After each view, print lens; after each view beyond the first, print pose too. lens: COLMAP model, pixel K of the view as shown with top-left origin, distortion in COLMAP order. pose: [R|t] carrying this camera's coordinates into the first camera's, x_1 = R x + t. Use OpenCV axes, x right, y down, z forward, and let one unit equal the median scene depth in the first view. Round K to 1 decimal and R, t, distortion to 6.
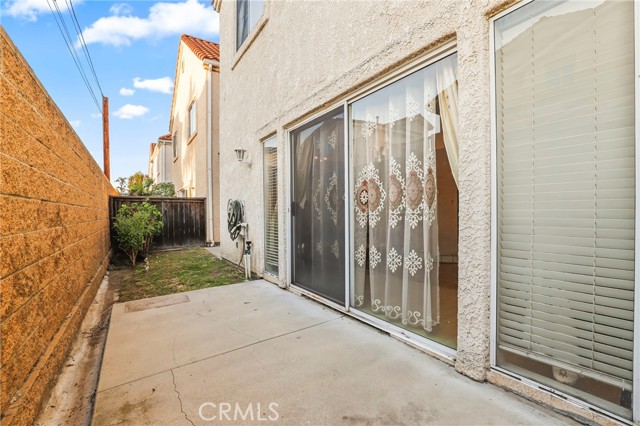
lens RADIAL K [[296.4, 0, 317.4], [0, 296.4, 213.4], [0, 0, 1]] dist [-0.027110, 0.004630]
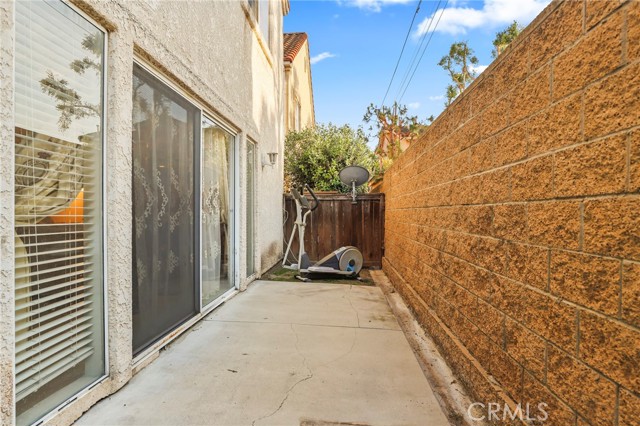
lens RADIAL K [[369.0, 0, 319.4], [0, 369.0, 212.7], [0, 0, 1]] dist [0.000302, 0.000116]
pose [[-0.809035, 0.010253, 0.587672, -0.946610], [0.009727, 0.999944, -0.004054, -0.011932], [-0.587680, 0.002436, -0.809089, 1.730629]]
